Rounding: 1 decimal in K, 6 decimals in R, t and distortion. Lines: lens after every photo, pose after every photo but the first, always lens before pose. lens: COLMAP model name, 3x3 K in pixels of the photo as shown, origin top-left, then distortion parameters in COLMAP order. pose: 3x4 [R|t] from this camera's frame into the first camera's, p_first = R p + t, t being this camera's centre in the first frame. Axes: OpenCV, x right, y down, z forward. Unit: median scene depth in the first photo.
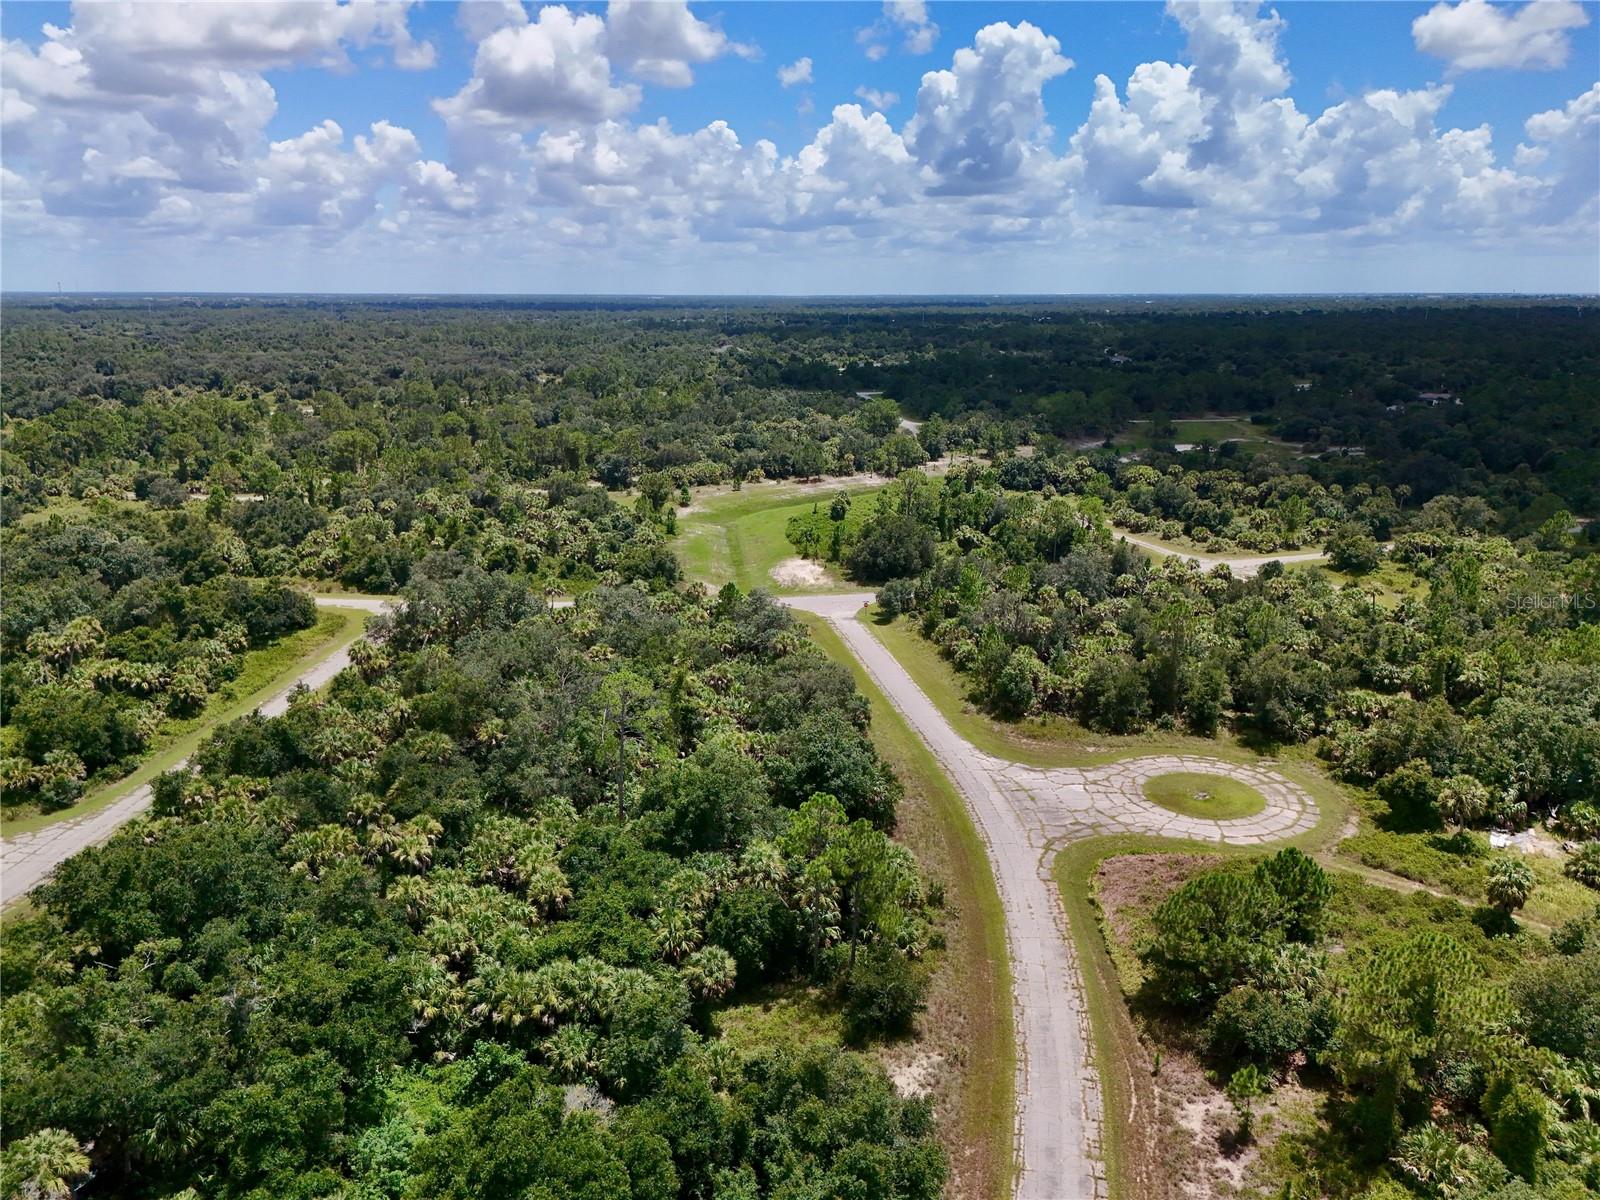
lens RADIAL K [[1179.6, 0, 804.8], [0, 1179.6, 600.5], [0, 0, 1]] dist [0.053746, -0.054915]
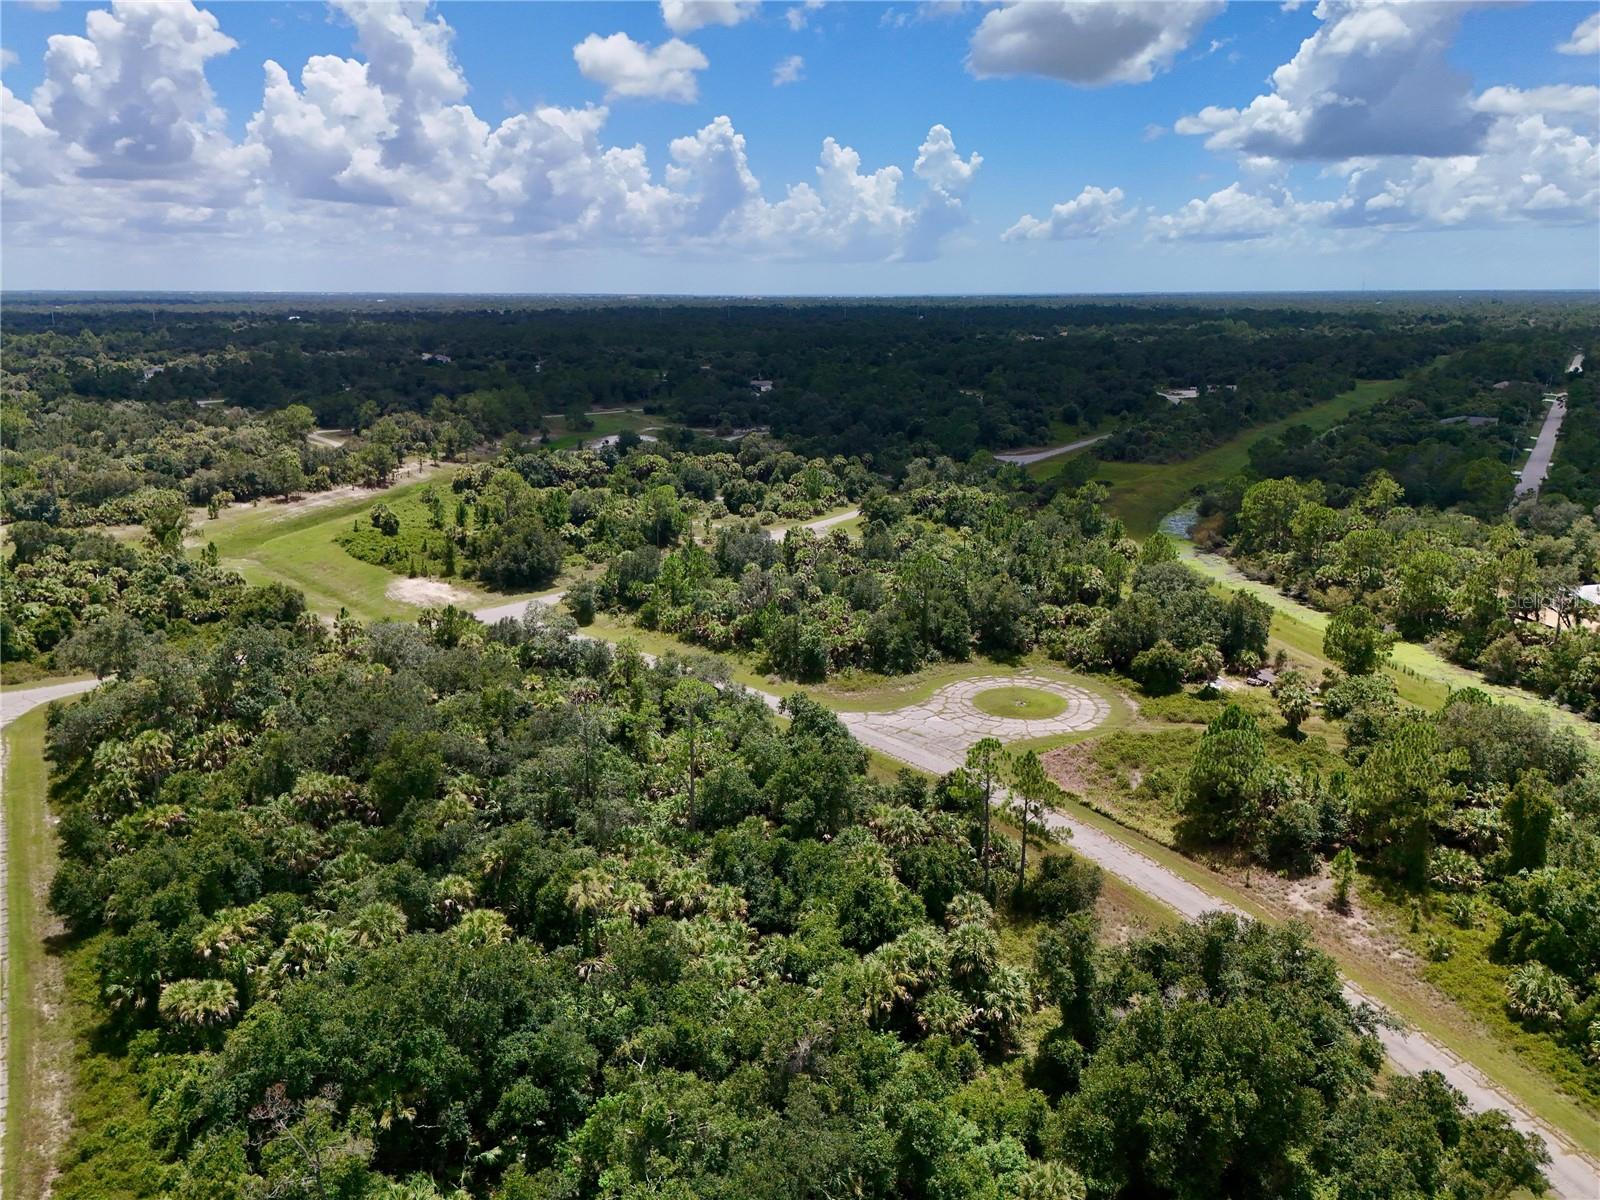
lens RADIAL K [[1181.9, 0, 802.1], [0, 1181.9, 595.6], [0, 0, 1]] dist [0.052973, -0.045180]
pose [[0.813193, -0.144384, 0.563800, -0.322373], [0.146451, 0.988331, 0.041870, -0.018027], [-0.563266, 0.048520, 0.824850, 0.073599]]
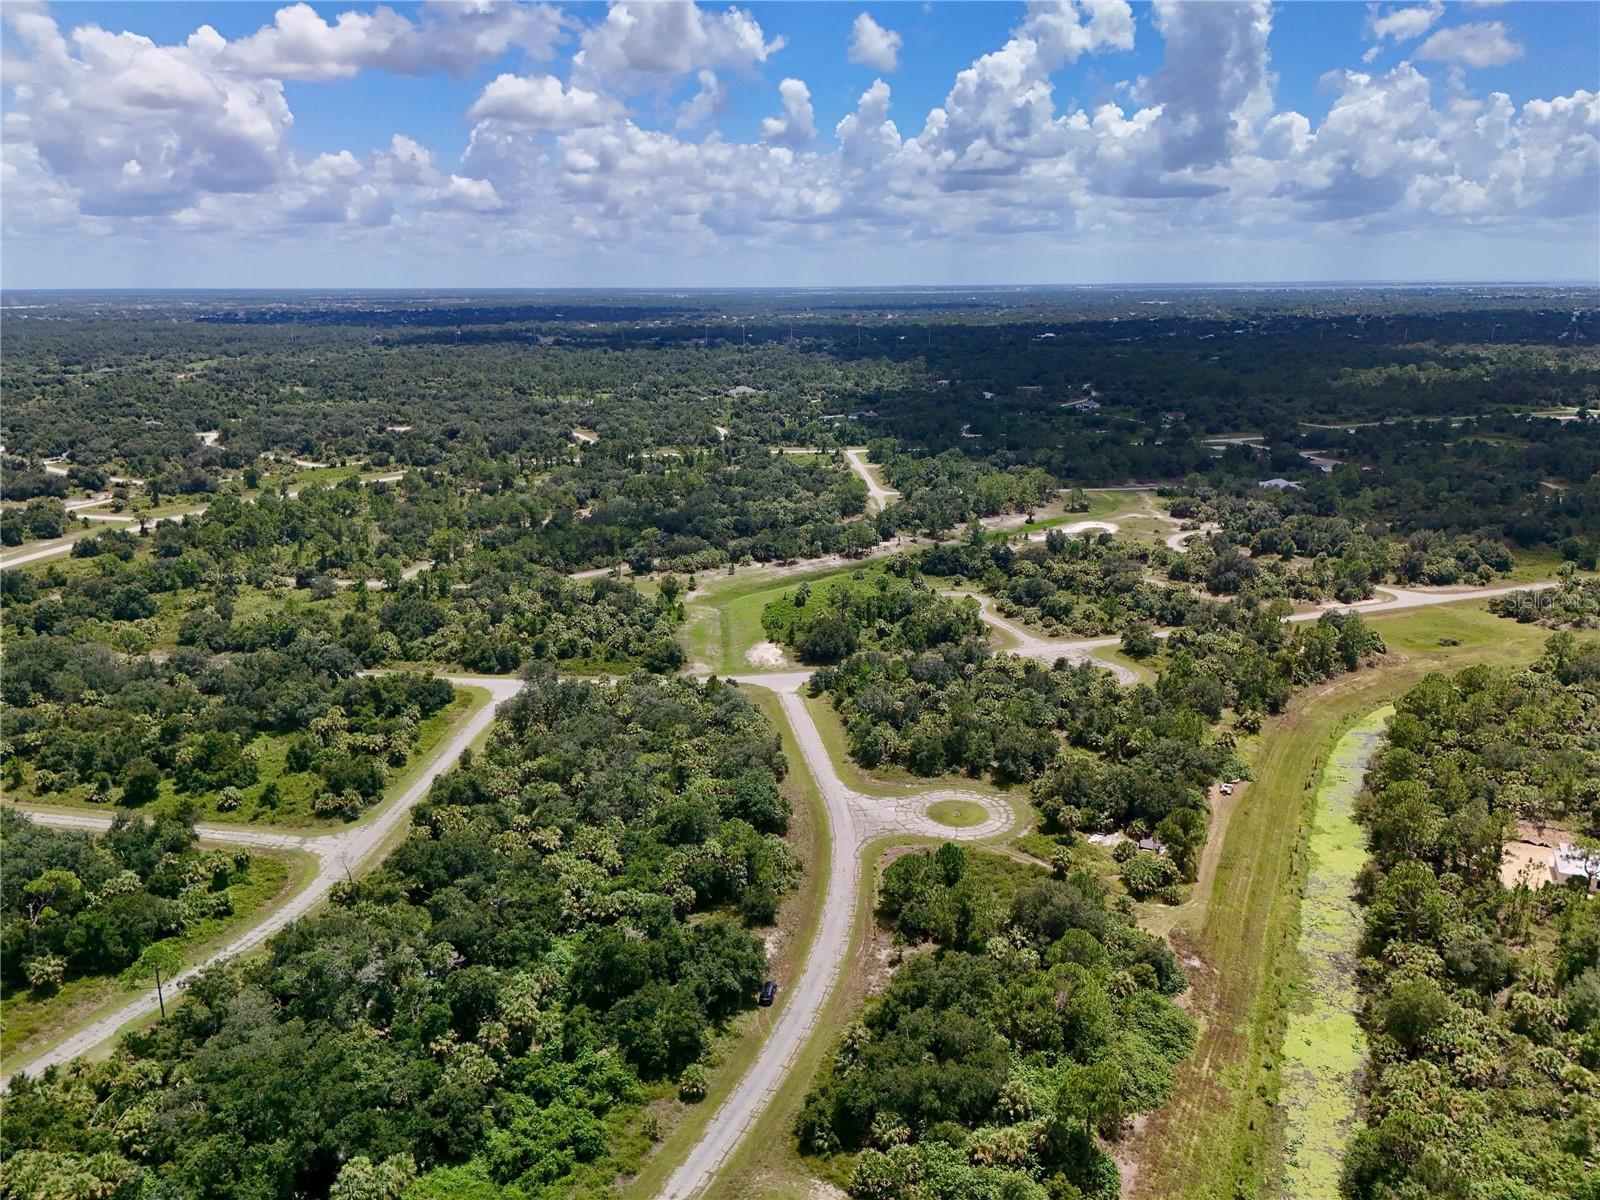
lens RADIAL K [[1181.9, 0, 802.1], [0, 1181.9, 595.6], [0, 0, 1]] dist [0.052973, -0.045180]
pose [[0.999734, -0.002178, -0.022972, 0.084375], [0.002297, 0.999984, 0.005149, -0.117628], [0.022961, -0.005201, 0.999723, -0.539754]]
